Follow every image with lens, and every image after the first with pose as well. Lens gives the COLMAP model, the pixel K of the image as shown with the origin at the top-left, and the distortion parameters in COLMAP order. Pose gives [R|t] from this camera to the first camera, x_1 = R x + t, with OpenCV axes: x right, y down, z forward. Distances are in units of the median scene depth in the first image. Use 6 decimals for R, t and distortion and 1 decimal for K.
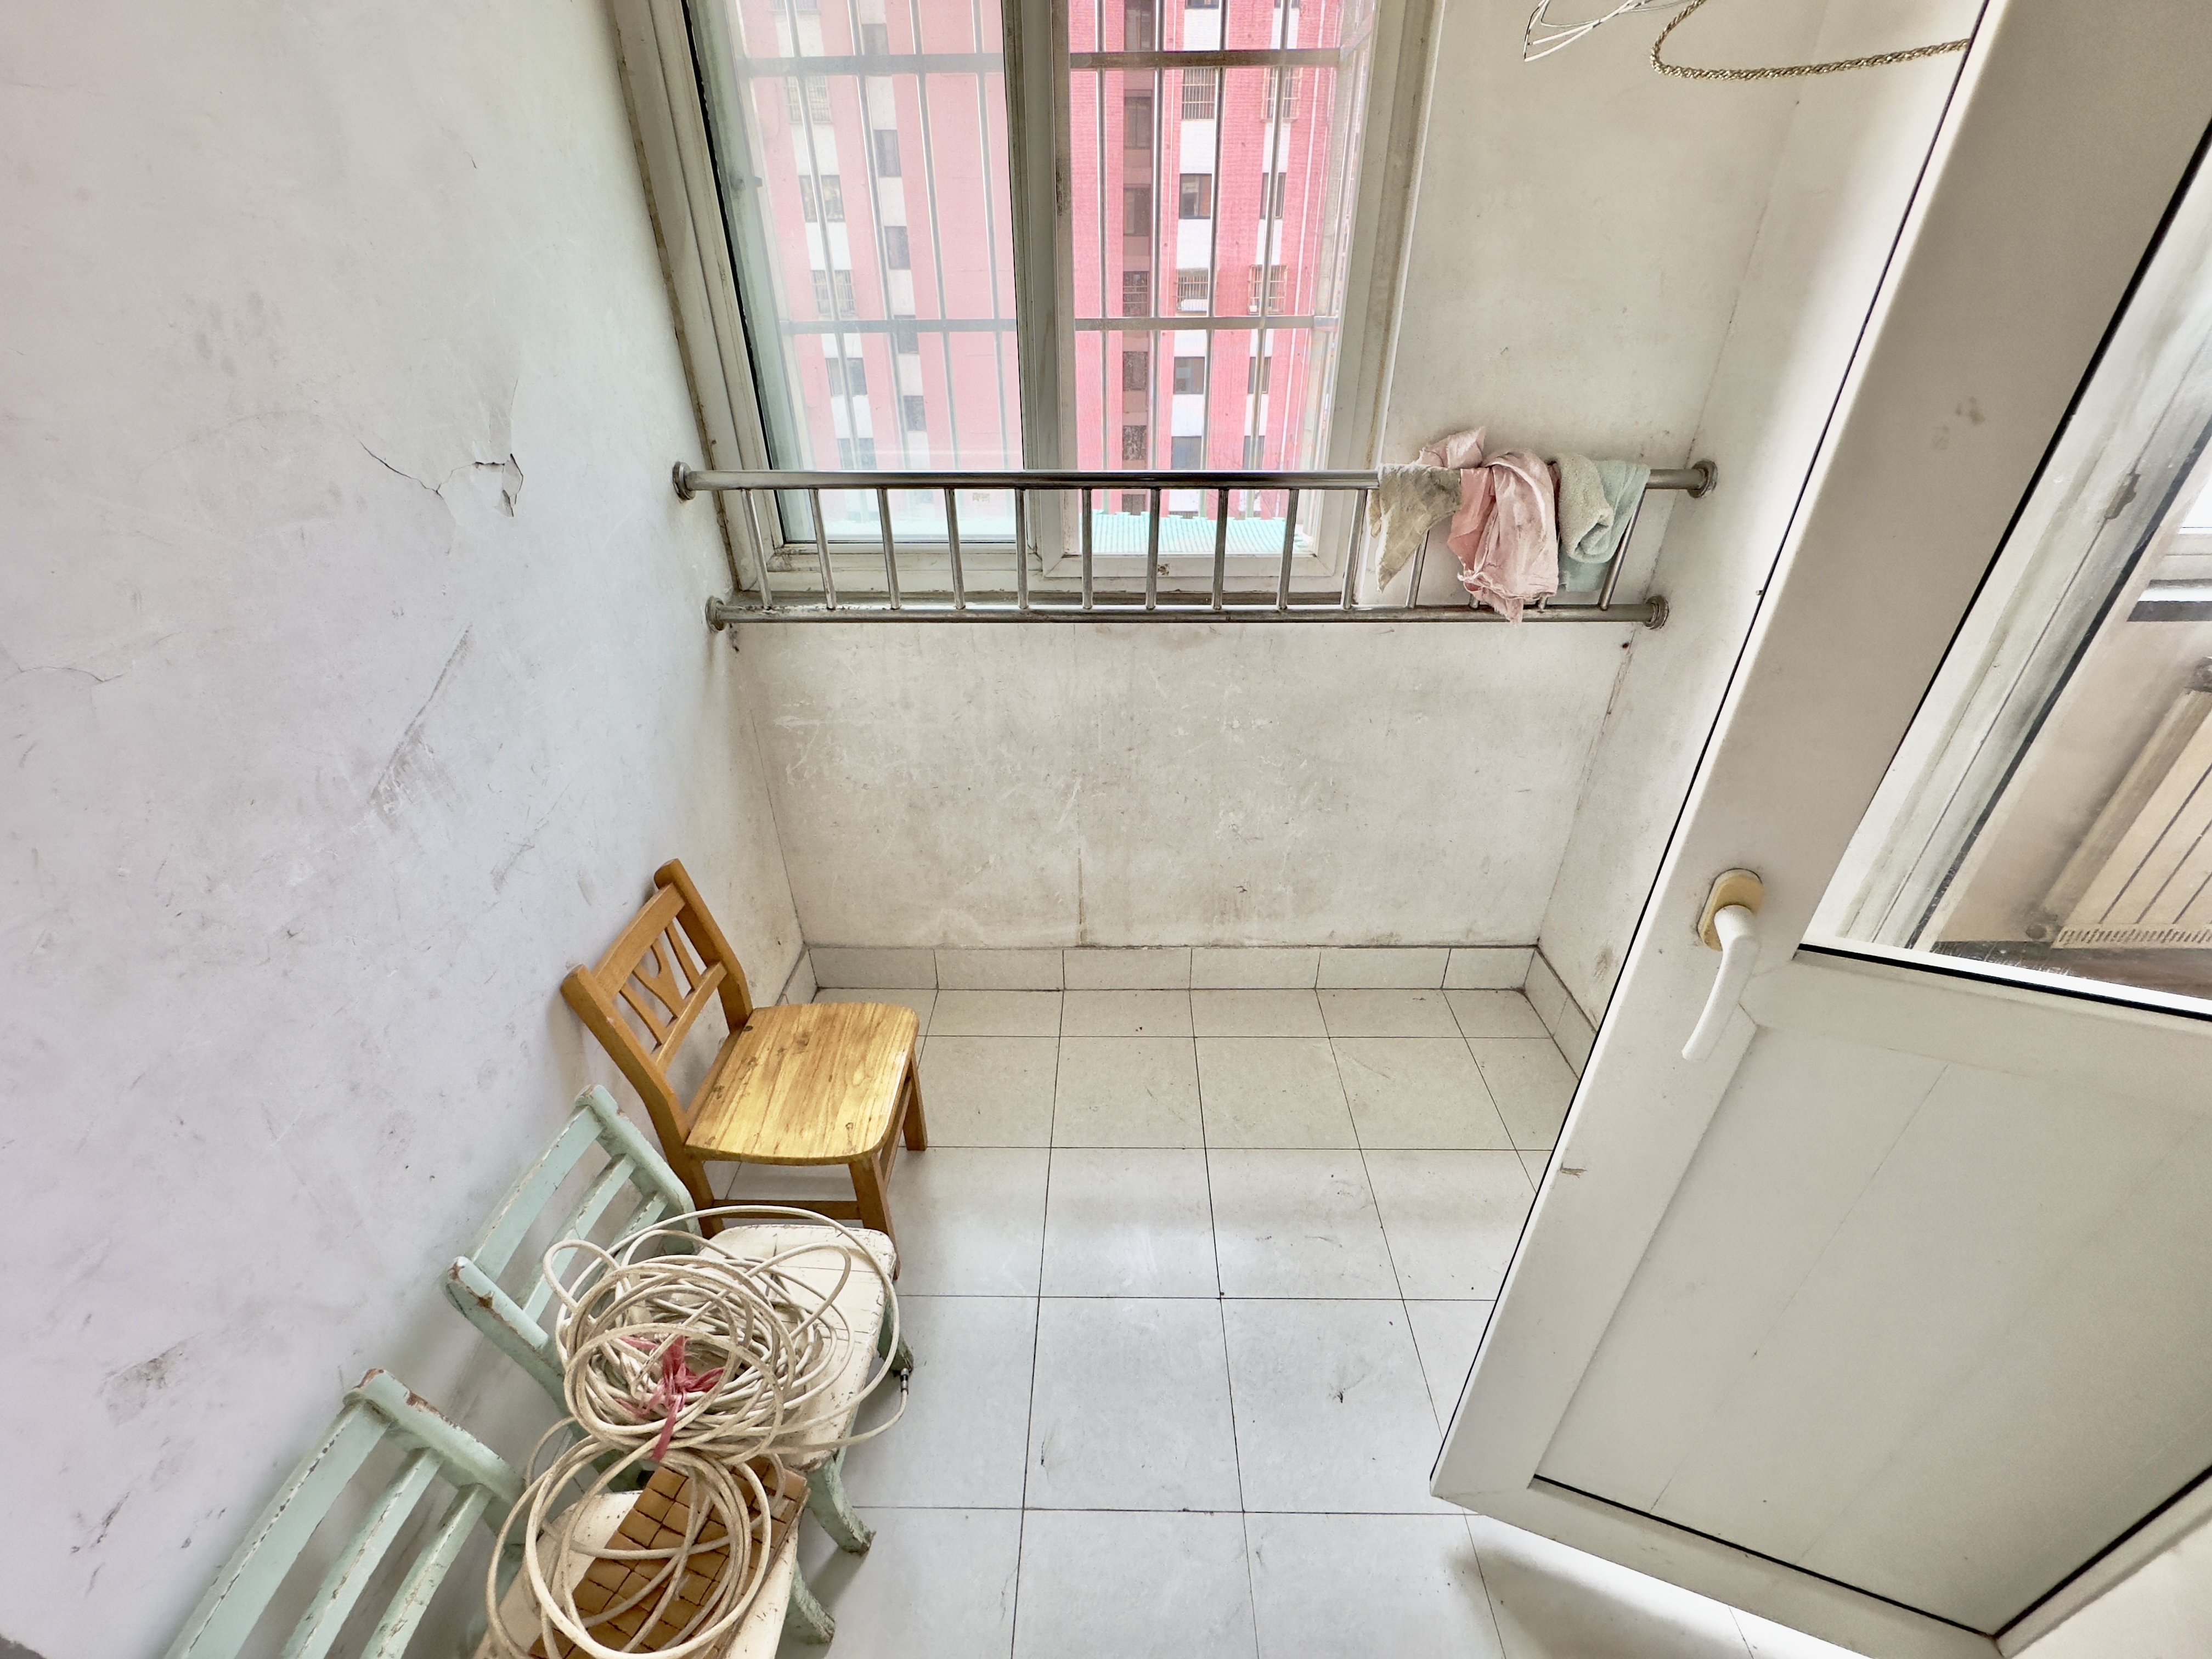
lens RADIAL K [[879.1, 0, 1110.1], [0, 879.1, 826.4], [0, 0, 1]] dist [-0.002622, 0.000728]
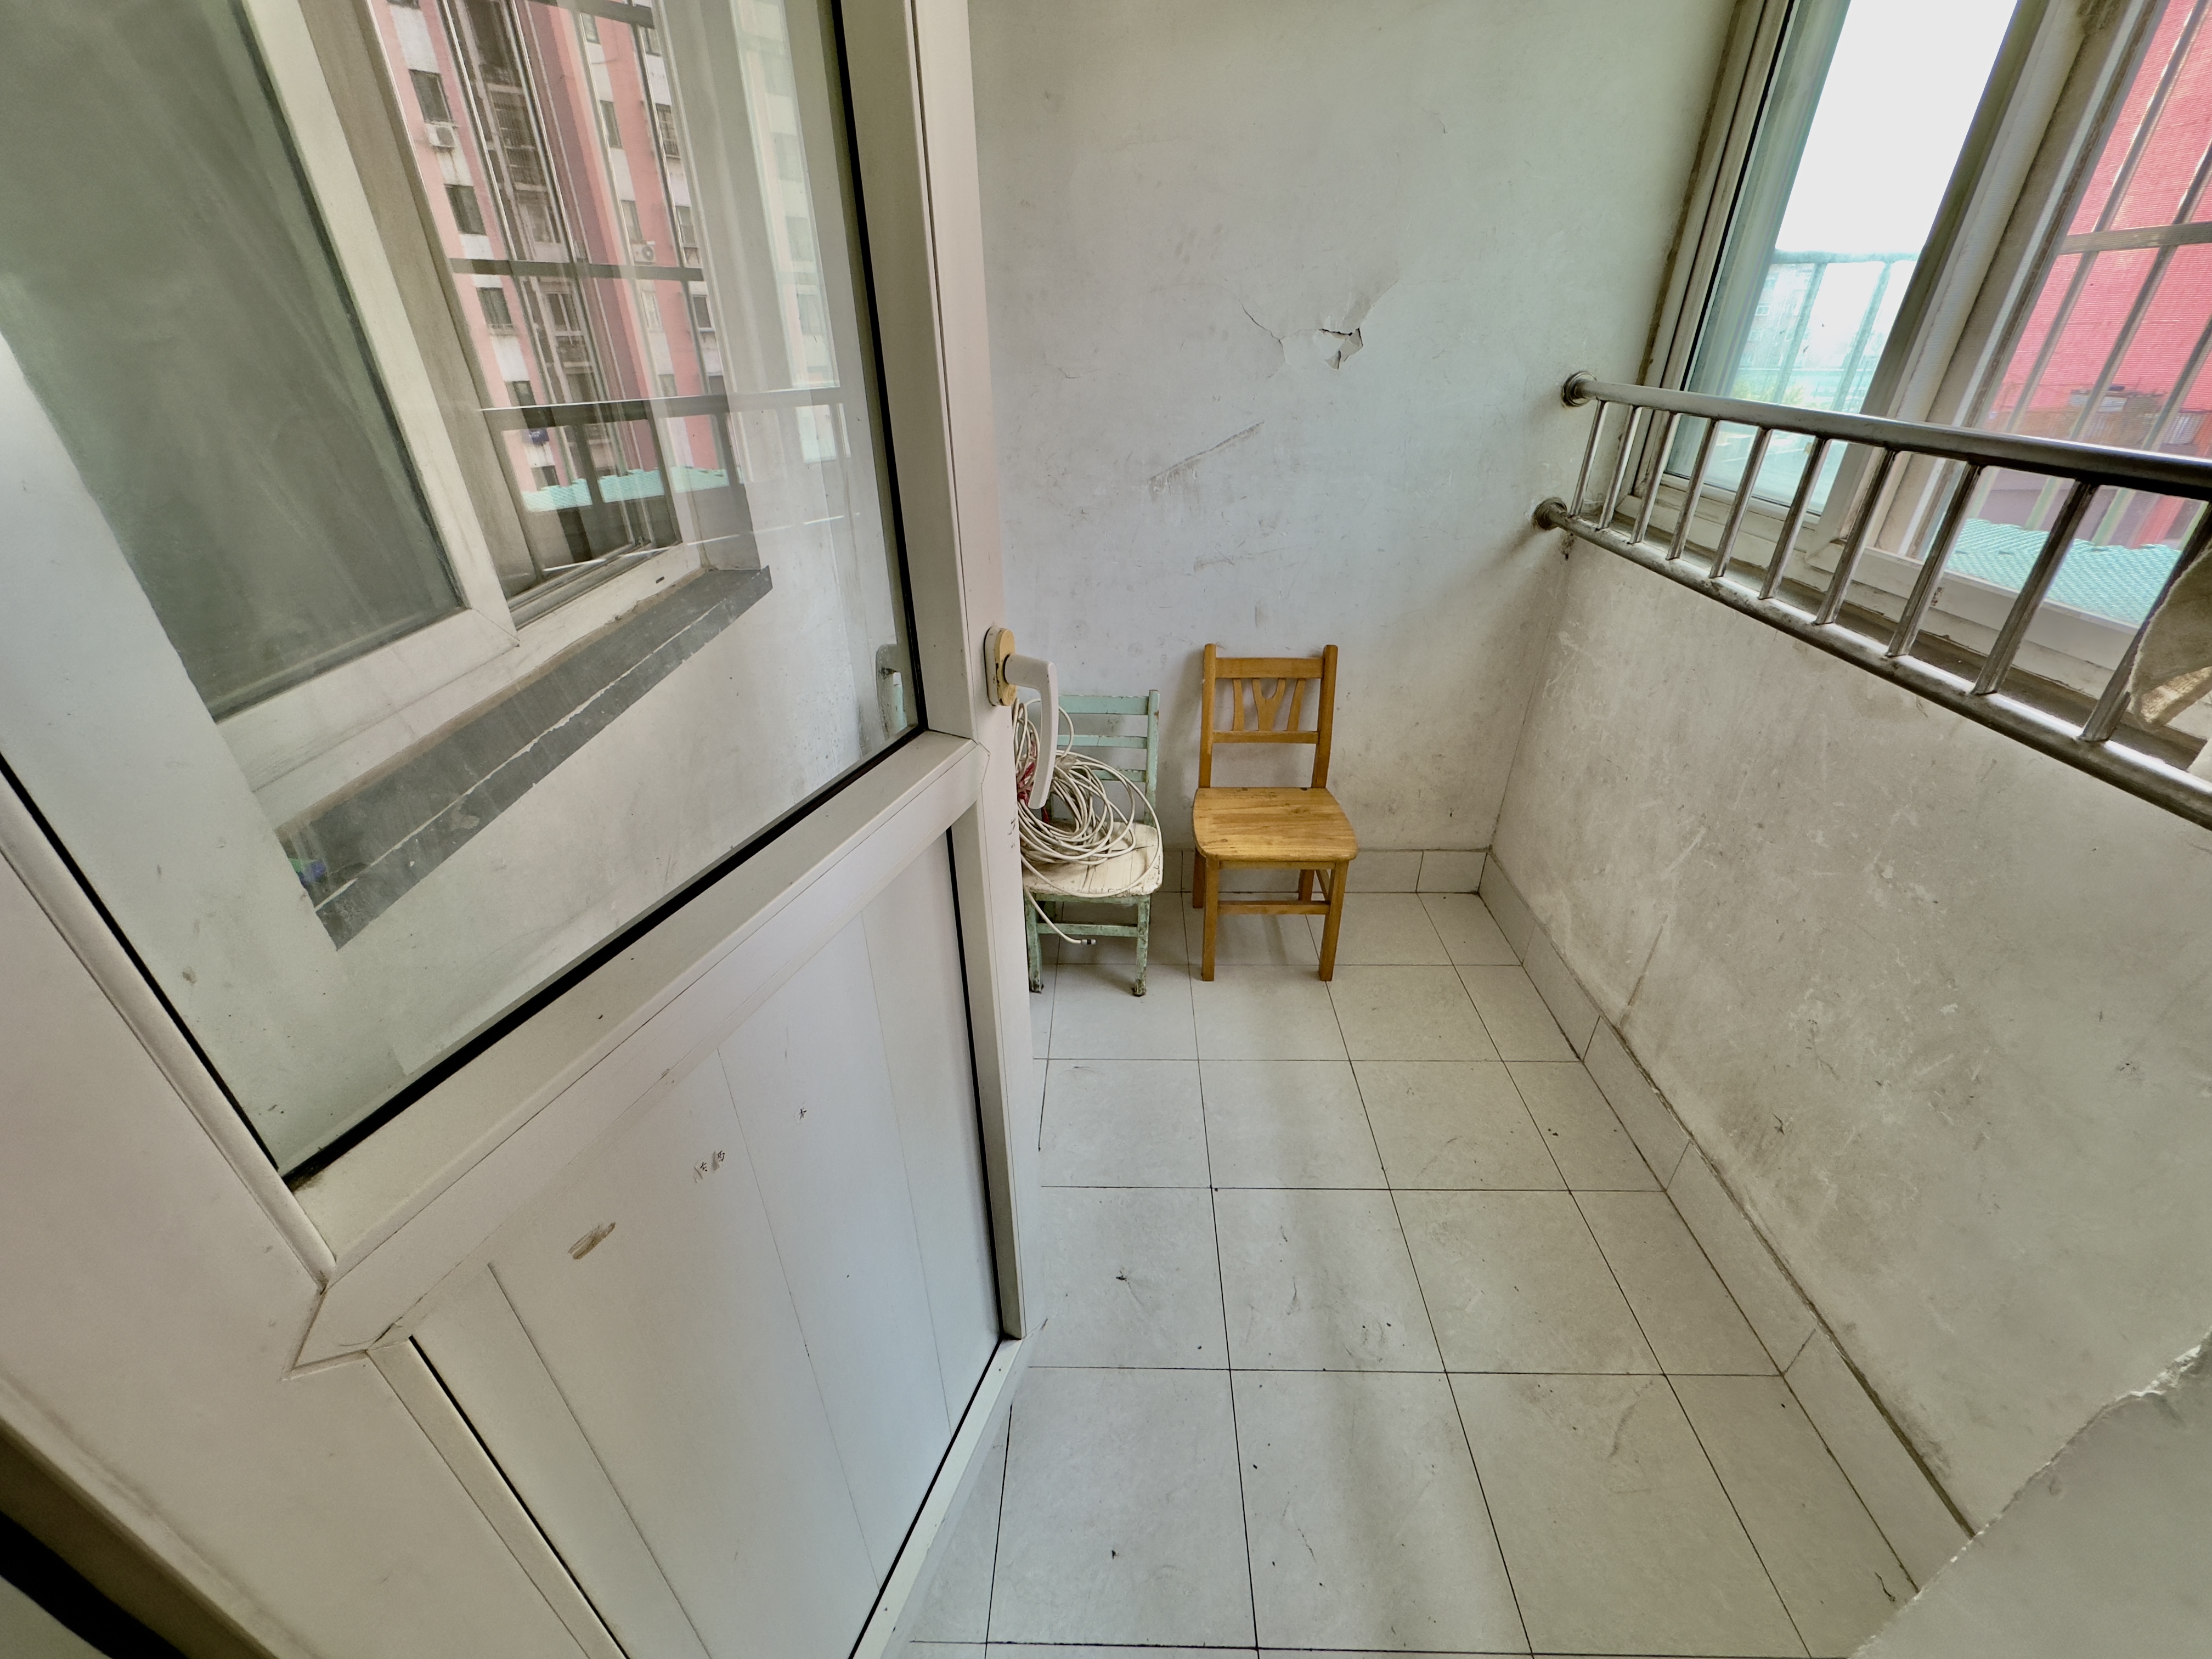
lens RADIAL K [[879.1, 0, 1103.3], [0, 879.1, 825.3], [0, 0, 1]] dist [-0.002622, 0.000728]
pose [[-0.004824, 0.499853, -0.866097, 0.703881], [-0.506407, 0.745615, 0.433140, -0.138470], [0.862281, 0.440687, 0.249532, 0.394046]]
